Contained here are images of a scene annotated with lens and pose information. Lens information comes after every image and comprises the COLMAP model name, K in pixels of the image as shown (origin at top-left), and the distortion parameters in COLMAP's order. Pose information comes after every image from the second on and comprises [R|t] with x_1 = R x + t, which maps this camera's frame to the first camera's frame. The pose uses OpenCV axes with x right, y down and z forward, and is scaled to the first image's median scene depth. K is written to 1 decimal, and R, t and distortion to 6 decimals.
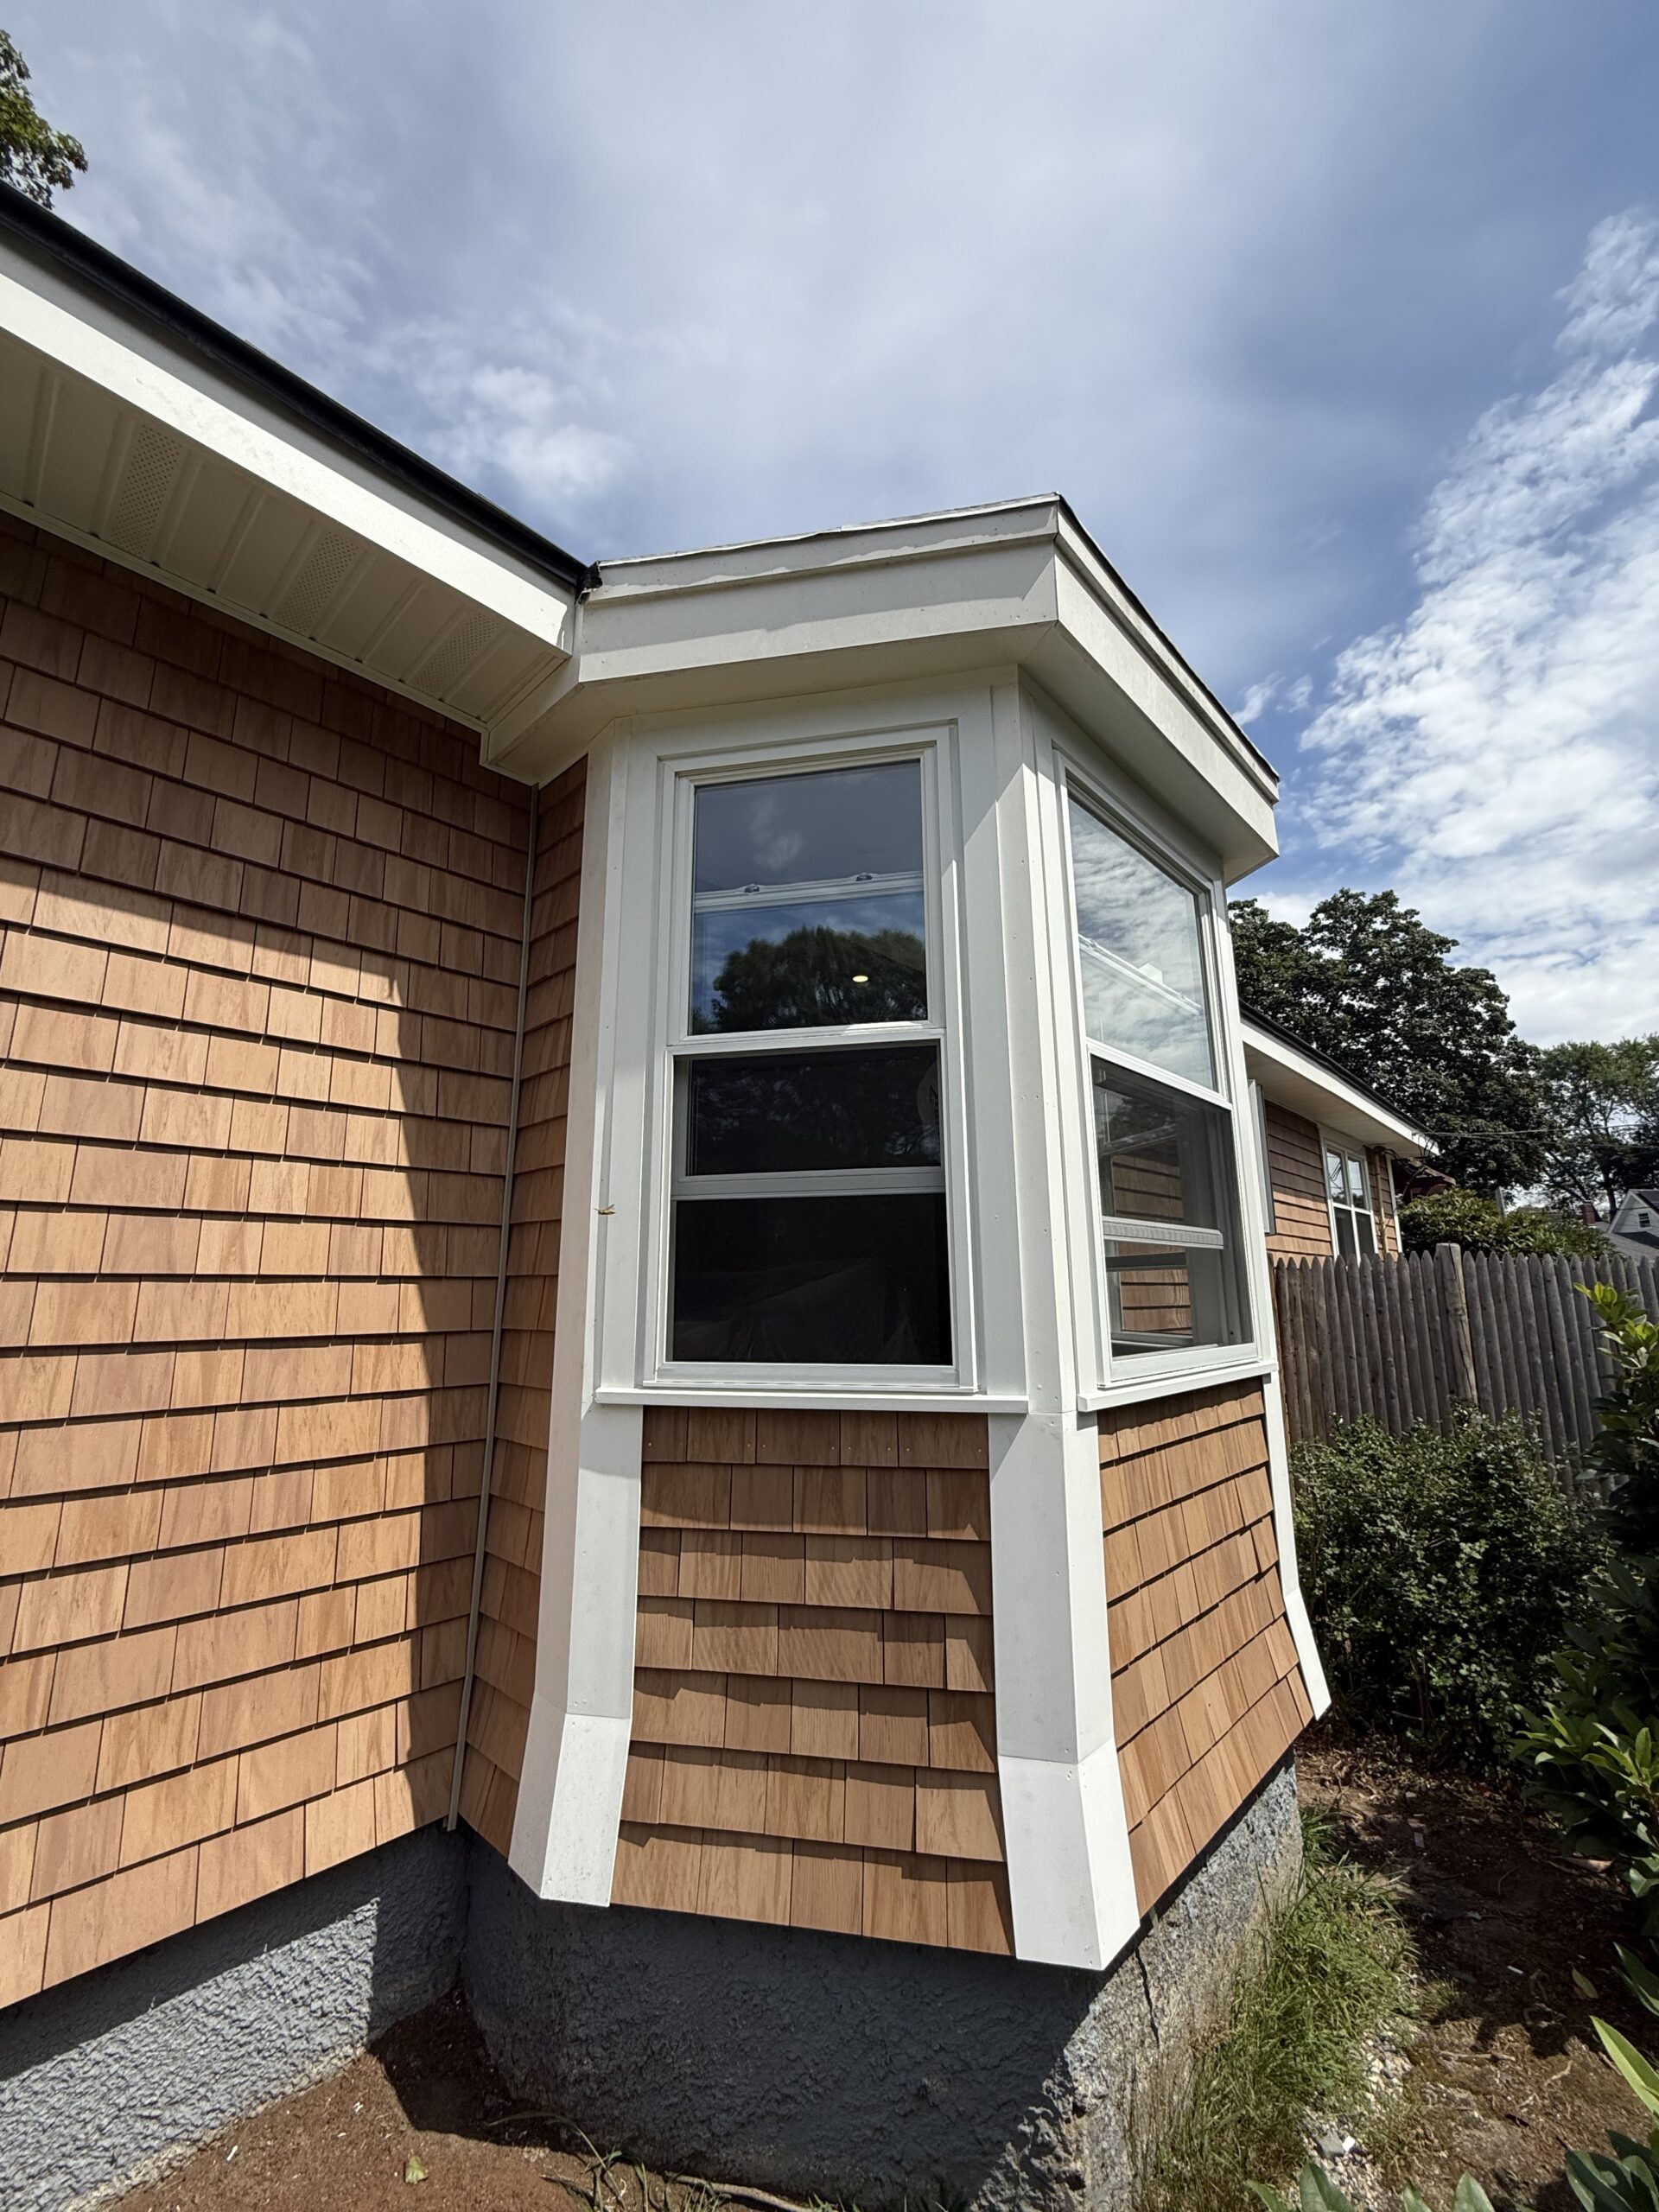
lens RADIAL K [[874.0, 0, 835.6], [0, 874.0, 1115.9], [0, 0, 1]] dist [-0.003520, 0.000447]
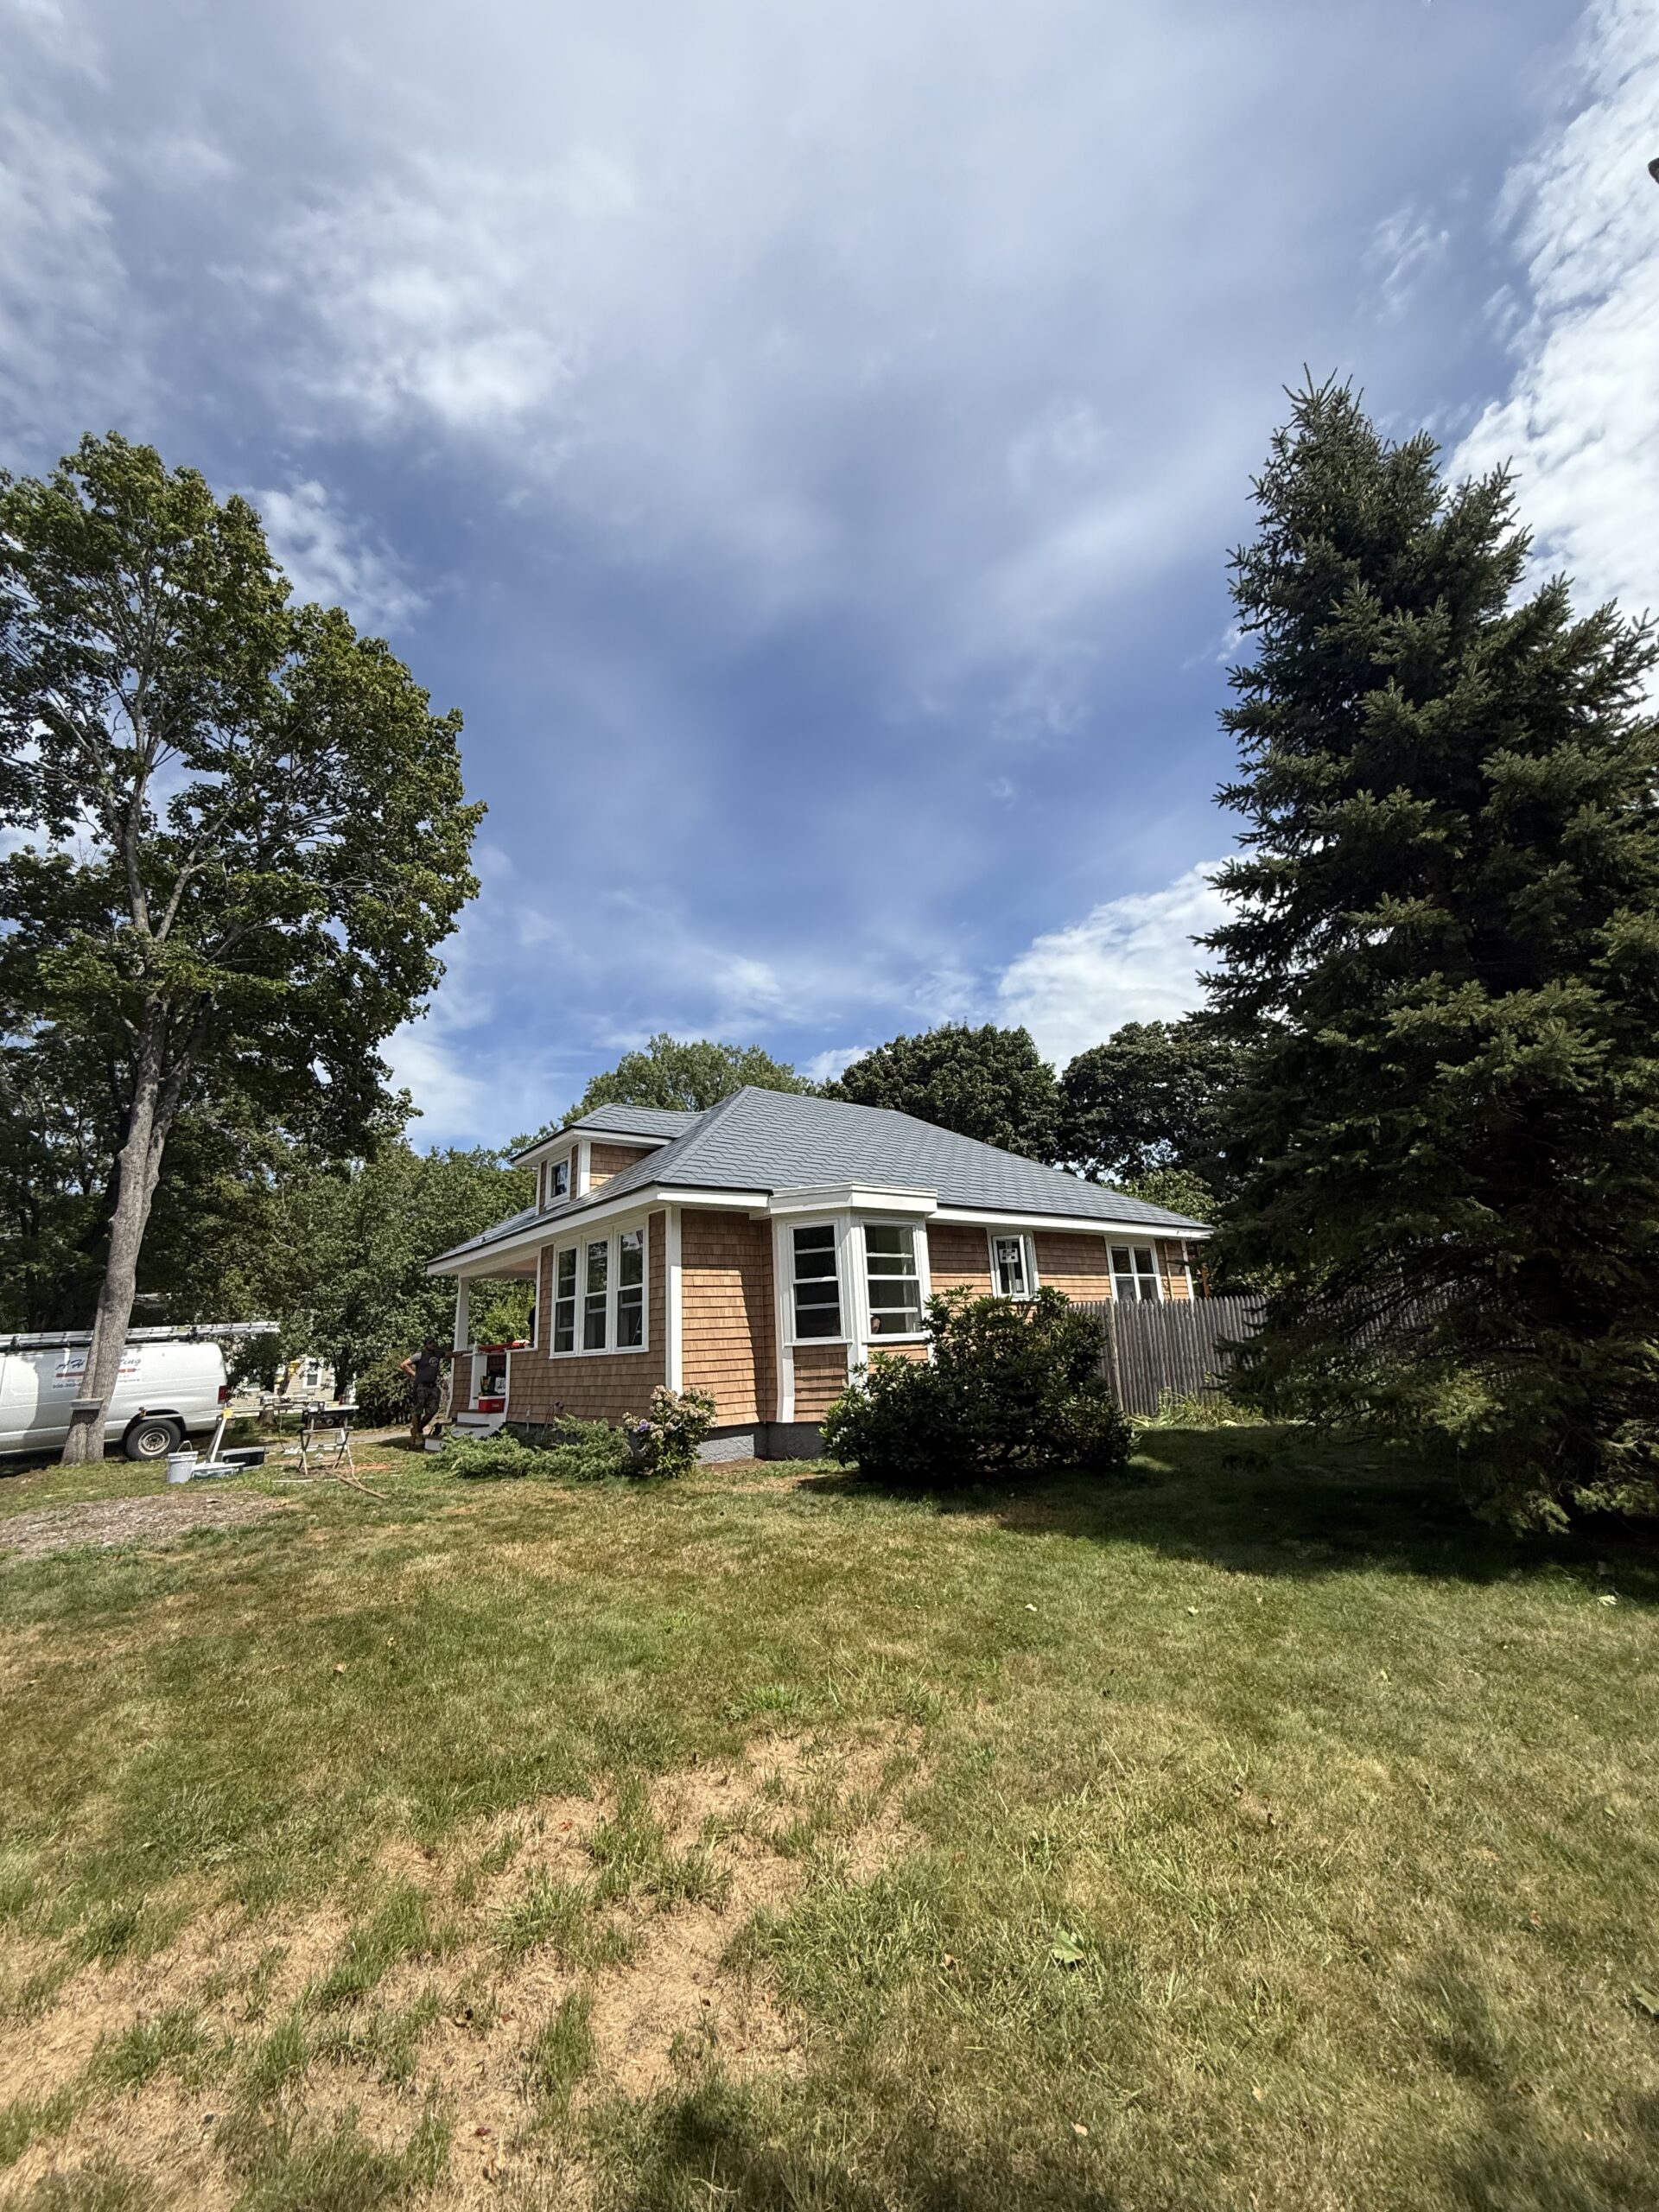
lens RADIAL K [[874.0, 0, 826.6], [0, 874.0, 1106.5], [0, 0, 1]] dist [-0.003520, 0.000447]
pose [[0.988521, -0.083381, -0.125990, 0.898305], [0.074712, 0.994599, -0.072045, -0.847897], [0.131317, 0.061805, 0.989412, -4.972086]]
